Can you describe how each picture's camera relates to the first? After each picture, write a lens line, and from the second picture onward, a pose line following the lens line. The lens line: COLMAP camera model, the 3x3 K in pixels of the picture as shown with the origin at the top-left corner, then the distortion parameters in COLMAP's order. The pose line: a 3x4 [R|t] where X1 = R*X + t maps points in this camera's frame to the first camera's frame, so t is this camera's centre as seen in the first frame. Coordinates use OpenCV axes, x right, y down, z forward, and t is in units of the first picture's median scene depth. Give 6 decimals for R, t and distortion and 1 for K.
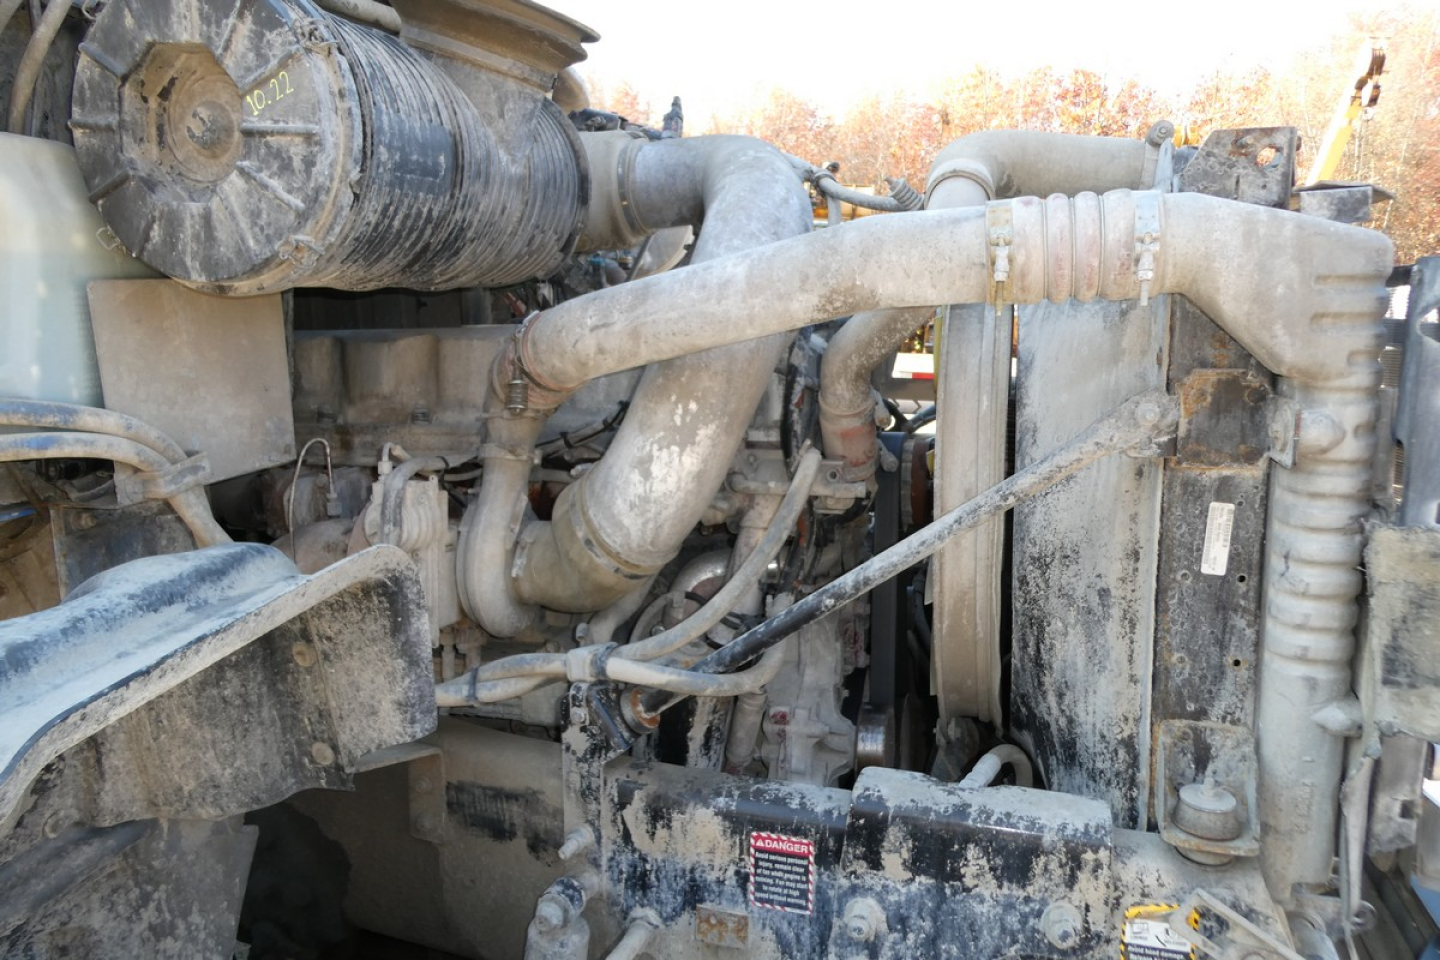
lens RADIAL K [[1029.0, 0, 727.7], [0, 1029.0, 476.1], [0, 0, 1]] dist [-0.004531, 0.008616]
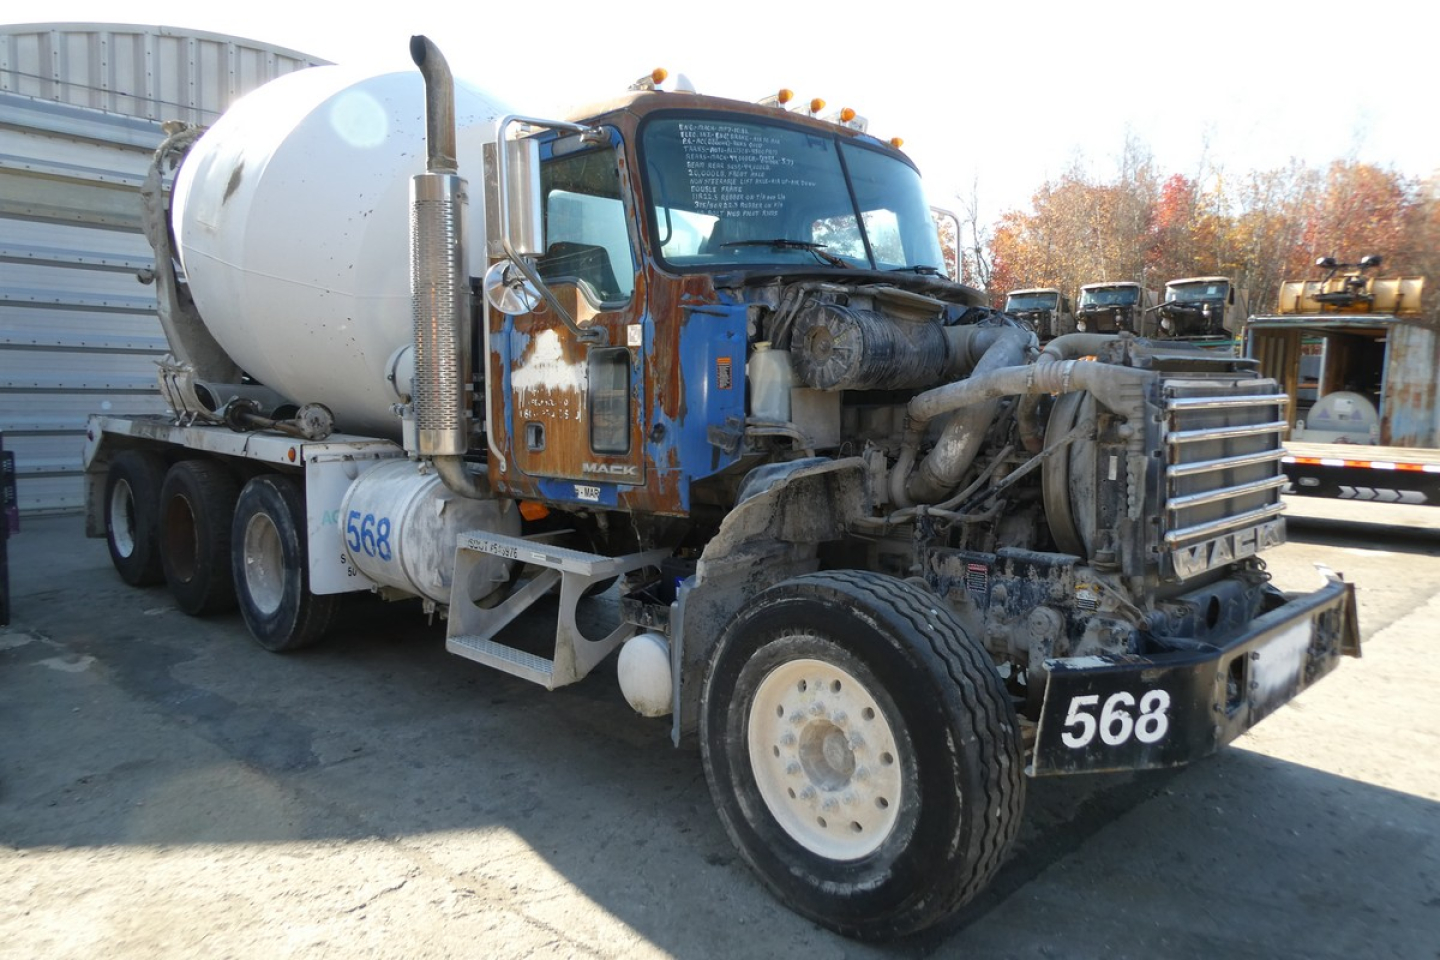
lens RADIAL K [[1029.0, 0, 727.7], [0, 1029.0, 476.1], [0, 0, 1]] dist [-0.004531, 0.008616]
pose [[0.870847, 0.035404, -0.490278, 0.927383], [-0.080914, 0.994122, -0.071934, 0.378068], [0.484849, 0.102314, 0.868593, -2.118067]]
